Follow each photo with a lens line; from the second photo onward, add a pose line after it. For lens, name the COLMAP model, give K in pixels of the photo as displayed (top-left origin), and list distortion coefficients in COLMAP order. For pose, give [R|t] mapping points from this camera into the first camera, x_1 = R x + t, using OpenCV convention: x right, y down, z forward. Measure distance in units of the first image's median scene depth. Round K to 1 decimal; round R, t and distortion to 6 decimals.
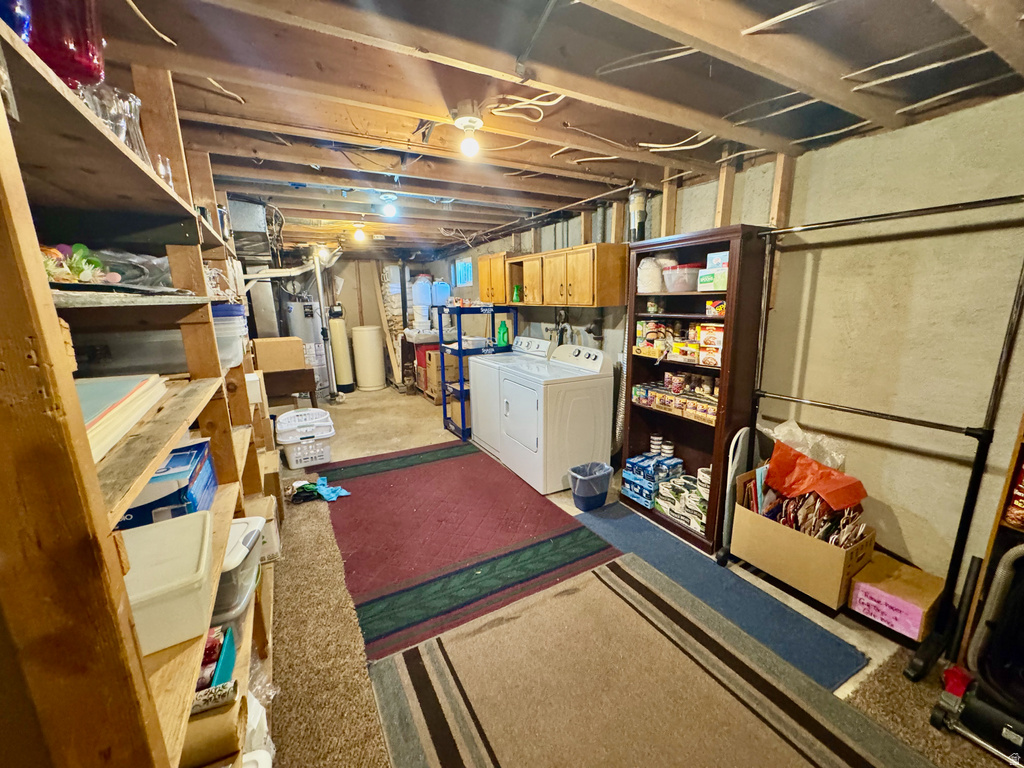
lens RADIAL K [[408.1, 0, 512.1], [0, 408.1, 384.4], [0, 0, 1]] dist [-0.000800, -0.000442]
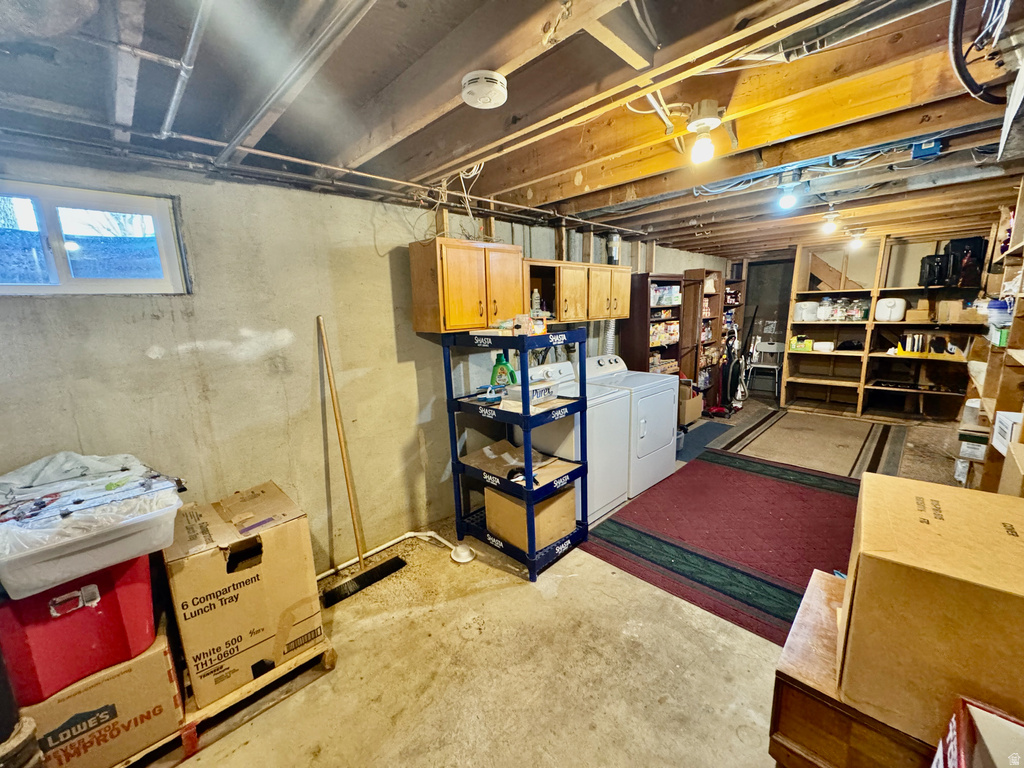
lens RADIAL K [[408.1, 0, 512.8], [0, 408.1, 386.5], [0, 0, 1]] dist [-0.000800, -0.000442]
pose [[-0.262441, -0.154386, 0.952517, -0.748182], [0.243947, 0.944438, 0.220290, -0.287202], [-0.933603, 0.290176, -0.210197, 1.347347]]
